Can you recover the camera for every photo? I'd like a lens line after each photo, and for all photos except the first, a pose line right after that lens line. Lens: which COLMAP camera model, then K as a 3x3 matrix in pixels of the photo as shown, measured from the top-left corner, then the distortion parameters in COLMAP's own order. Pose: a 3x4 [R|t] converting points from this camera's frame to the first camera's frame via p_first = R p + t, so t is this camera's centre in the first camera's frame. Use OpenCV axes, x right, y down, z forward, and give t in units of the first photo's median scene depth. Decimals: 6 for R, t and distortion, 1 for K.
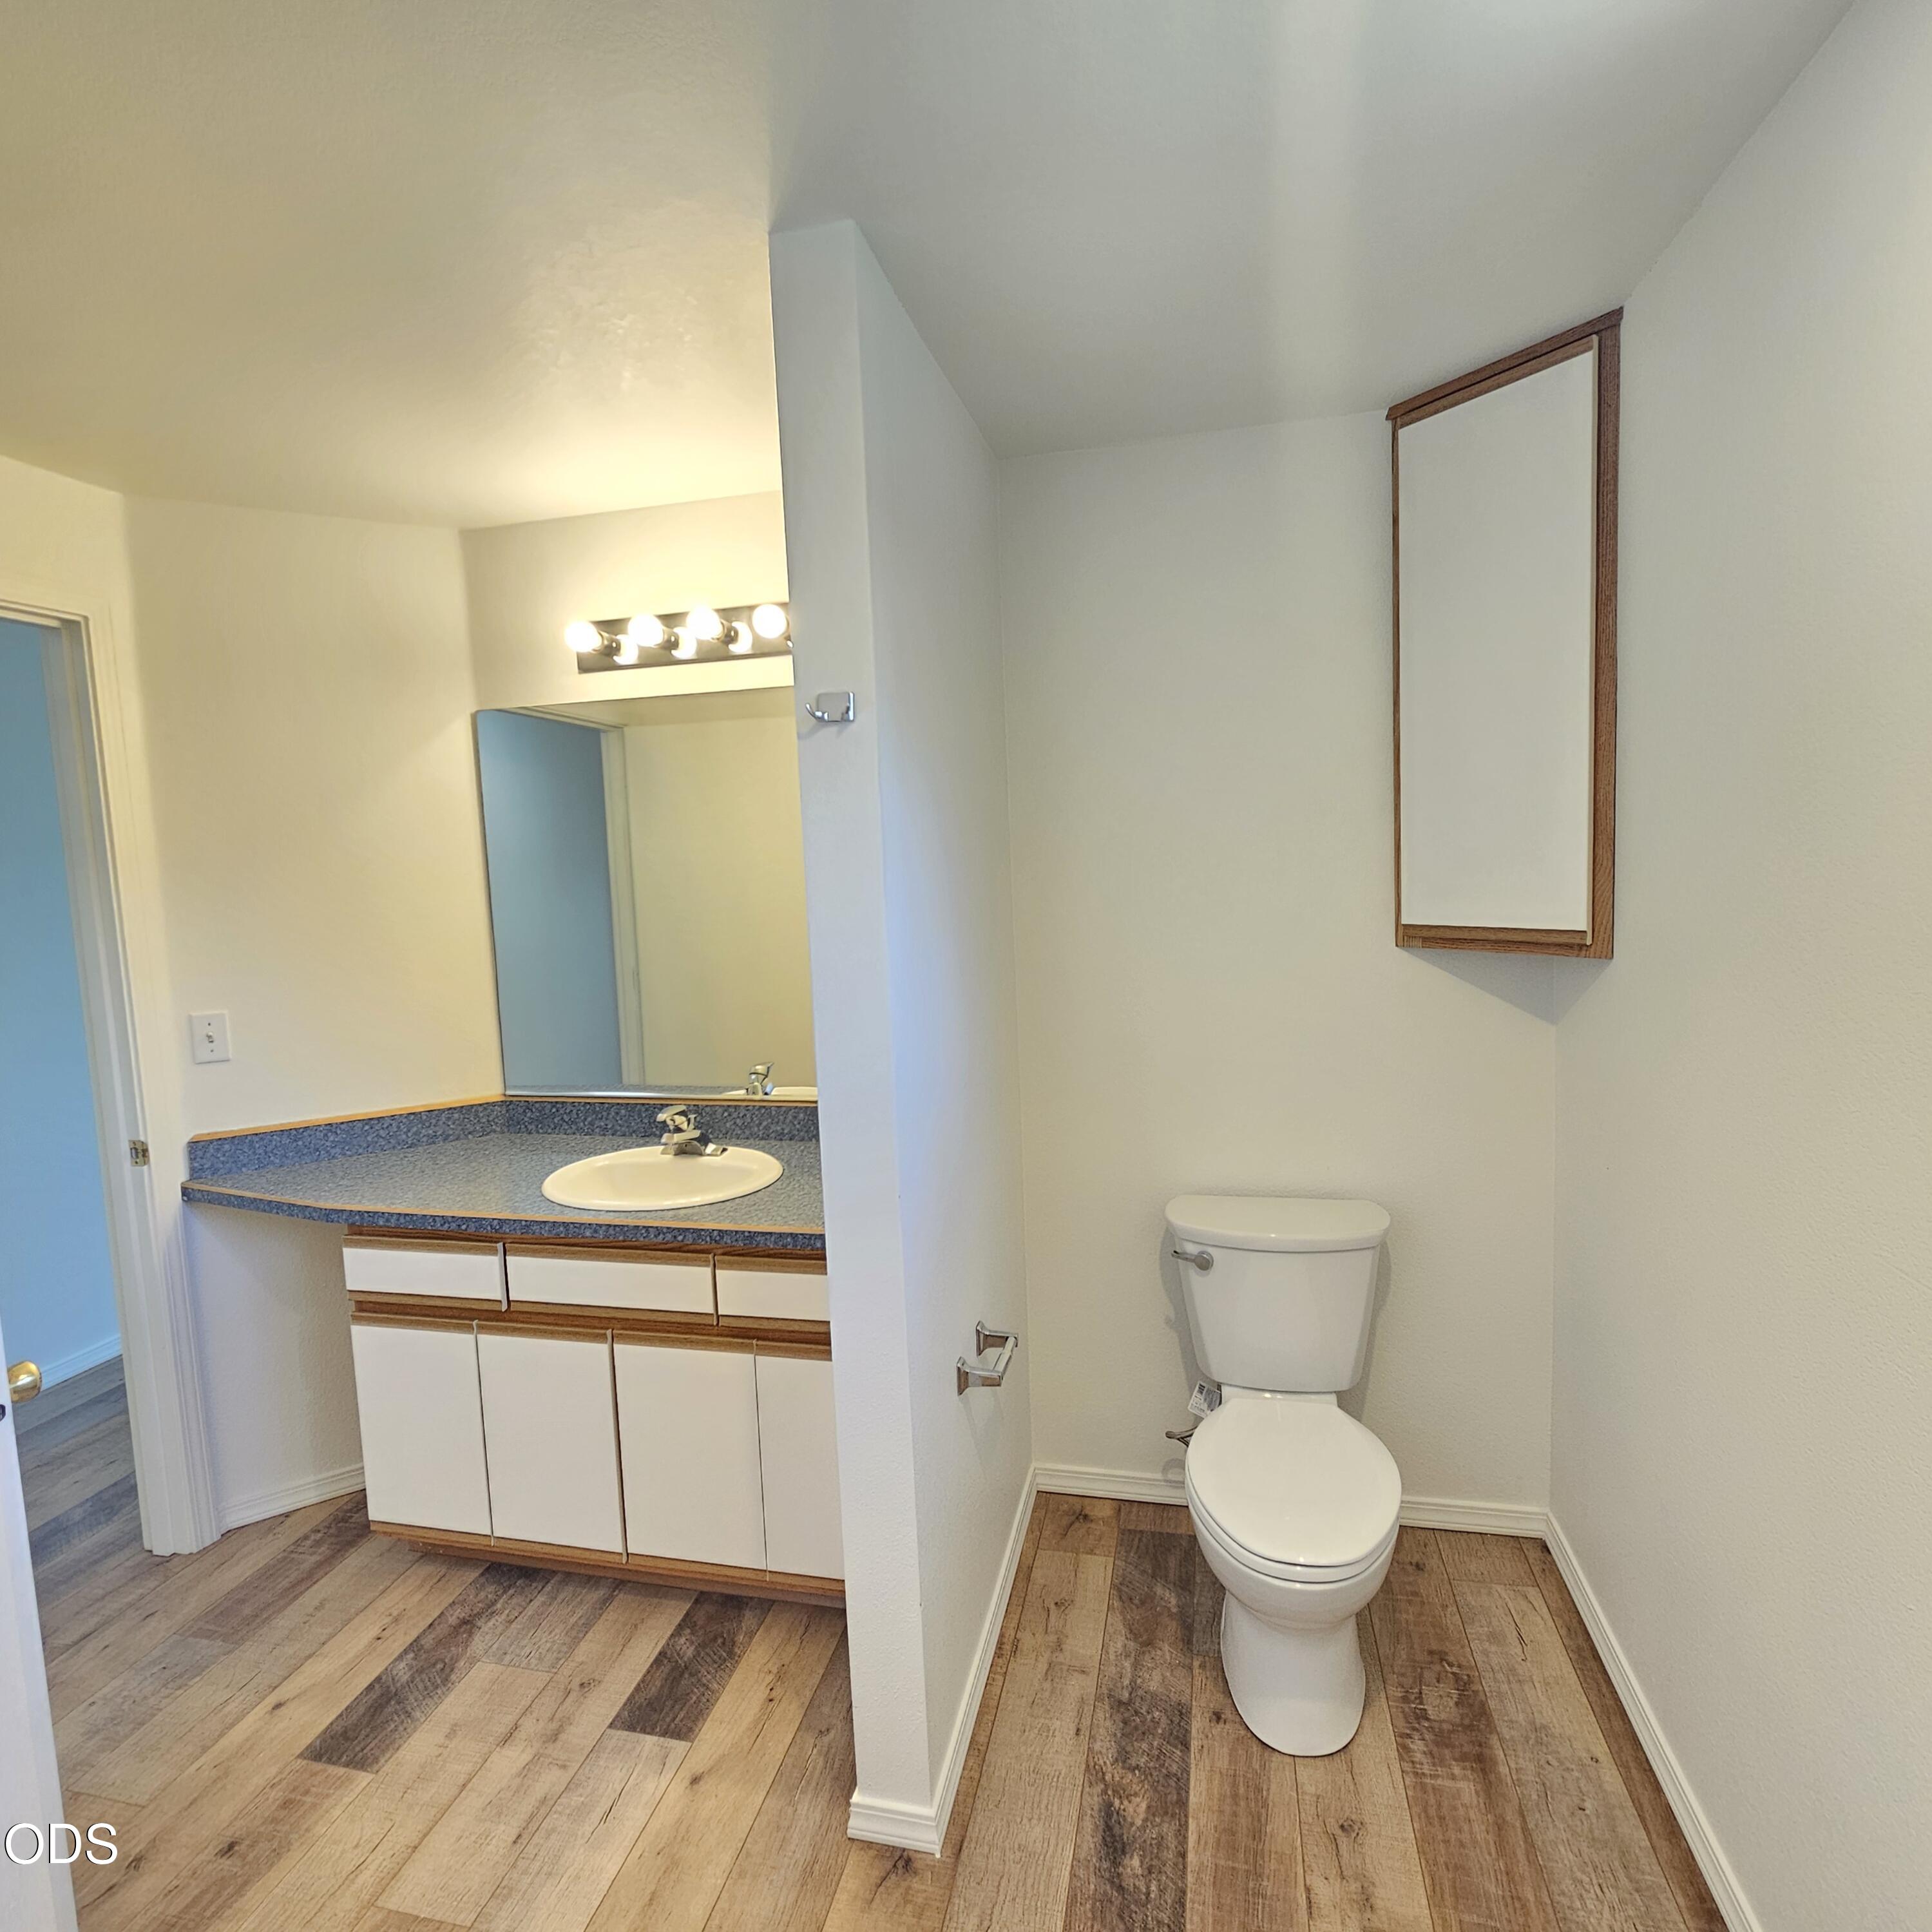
lens RADIAL K [[1055.3, 0, 962.3], [0, 1055.3, 947.0], [0, 0, 1]] dist [-0.000002, 0.000468]
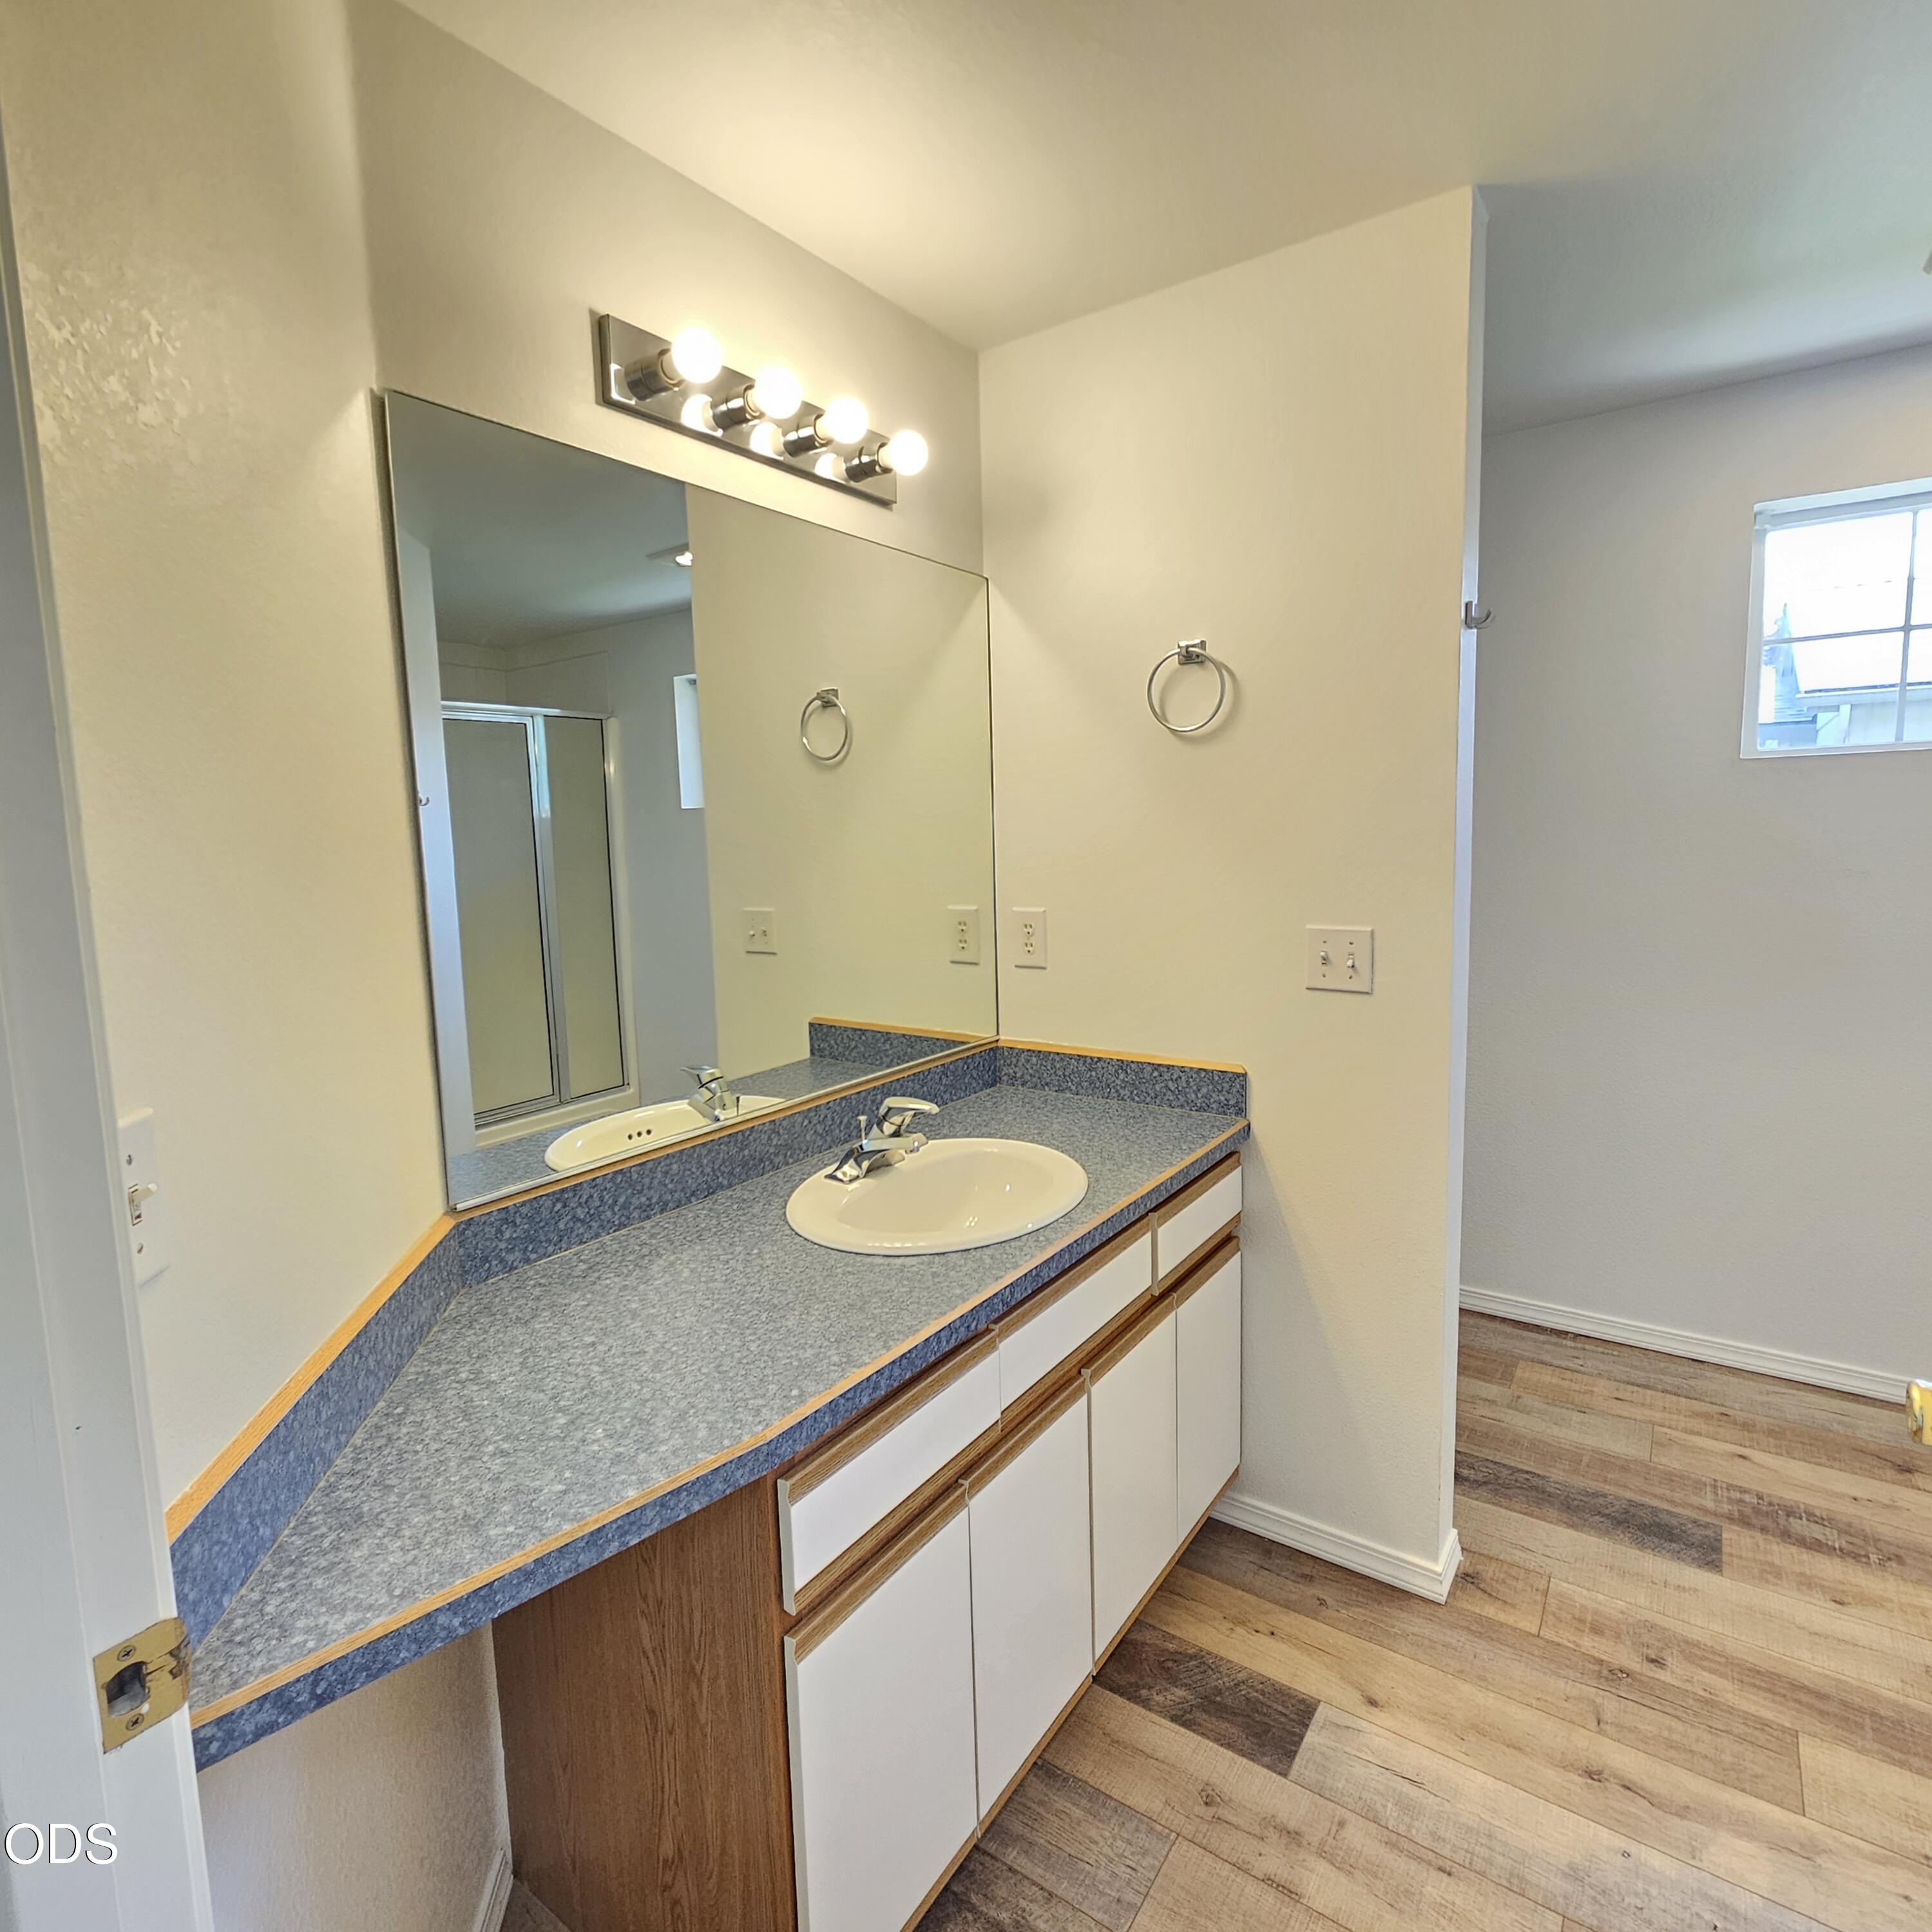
lens RADIAL K [[1055.3, 0, 962.3], [0, 1055.3, 947.0], [0, 0, 1]] dist [-0.000002, 0.000468]
pose [[0.376040, -0.072246, 0.923782, -1.127424], [0.095635, 0.994658, 0.038860, 0.032768], [-0.921655, 0.073733, 0.380941, 0.852493]]
